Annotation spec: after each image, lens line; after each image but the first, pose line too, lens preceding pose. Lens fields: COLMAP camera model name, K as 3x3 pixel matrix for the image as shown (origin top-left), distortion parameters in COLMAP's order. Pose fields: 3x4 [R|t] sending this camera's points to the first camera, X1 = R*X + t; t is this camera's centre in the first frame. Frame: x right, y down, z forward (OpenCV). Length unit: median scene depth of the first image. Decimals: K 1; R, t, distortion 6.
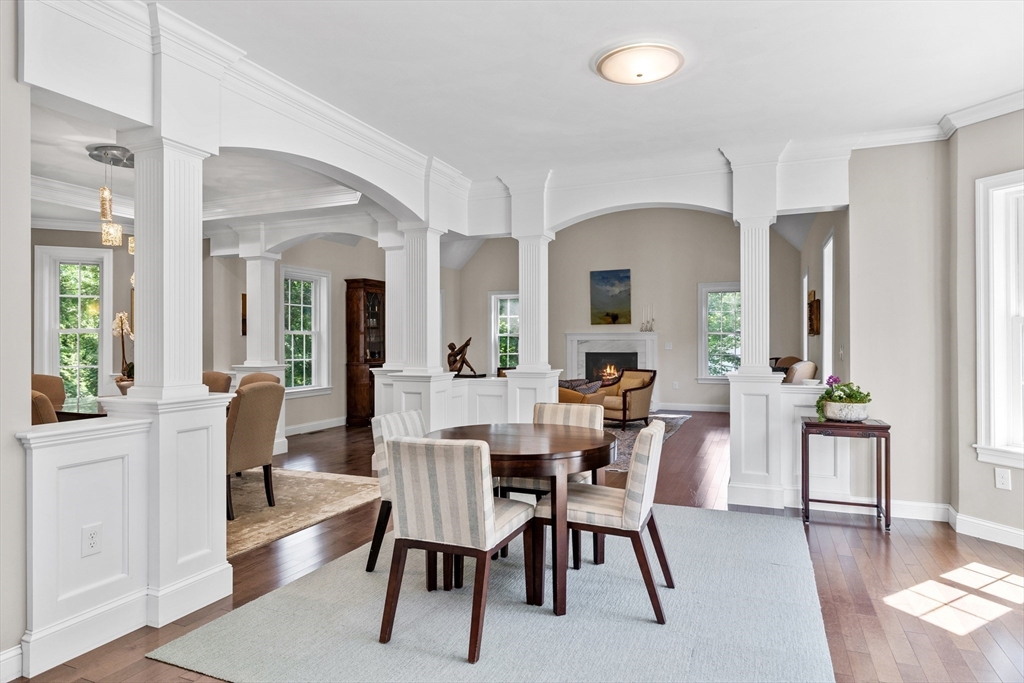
lens RADIAL K [[614.8, 0, 510.7], [0, 614.8, 339.9], [0, 0, 1]] dist [-0.004716, -0.000106]
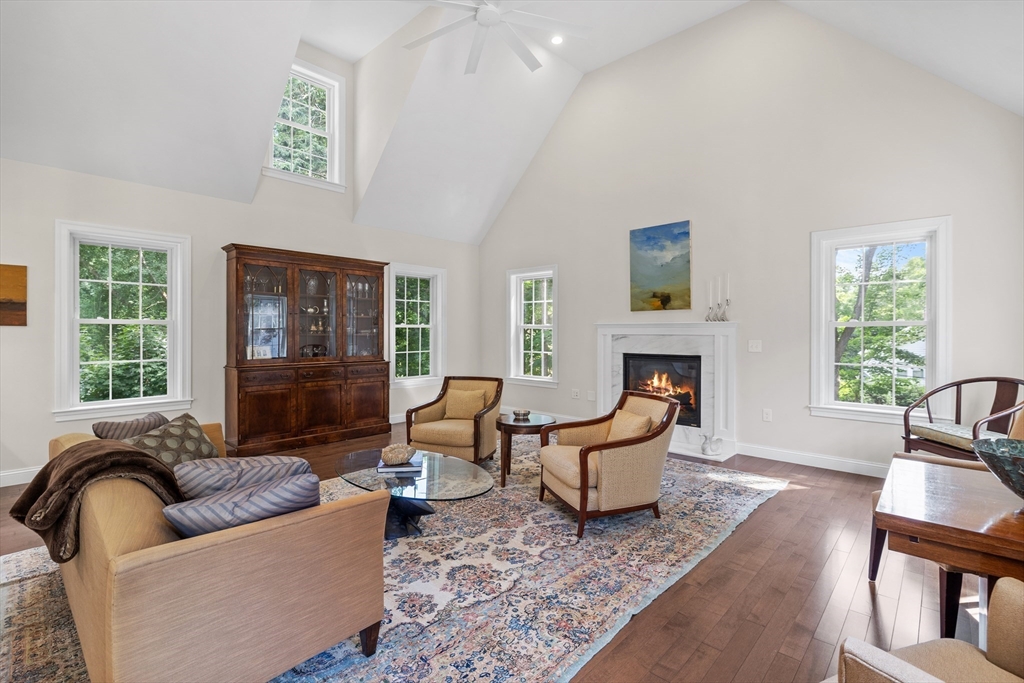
lens RADIAL K [[470.2, 0, 511.3], [0, 470.2, 334.2], [0, 0, 1]] dist [-0.002077, -0.000252]
pose [[0.936578, 0.005583, -0.350416, 0.190058], [-0.004718, 0.999983, 0.003321, -0.001383], [0.350428, -0.001457, 0.936588, 0.488626]]
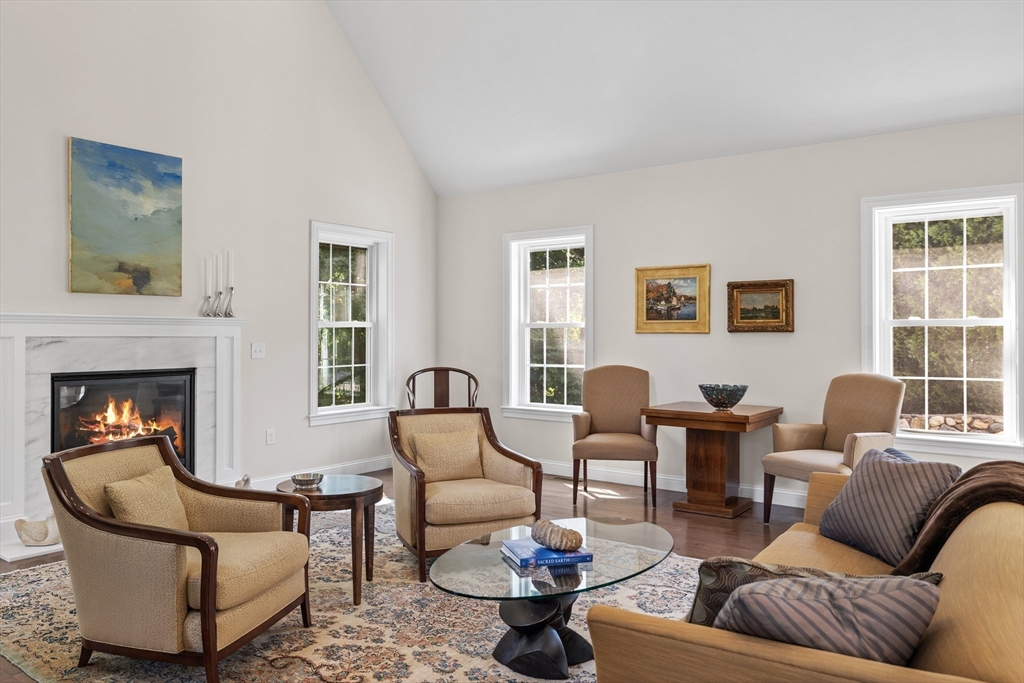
lens RADIAL K [[743.8, 0, 510.9], [0, 743.8, 338.8], [0, 0, 1]] dist [-0.013894, 0.003769]
pose [[0.238018, -0.004012, 0.971253, -0.217075], [-0.002649, 0.999985, 0.004780, -0.001424], [-0.971257, -0.003710, 0.238004, 0.670150]]
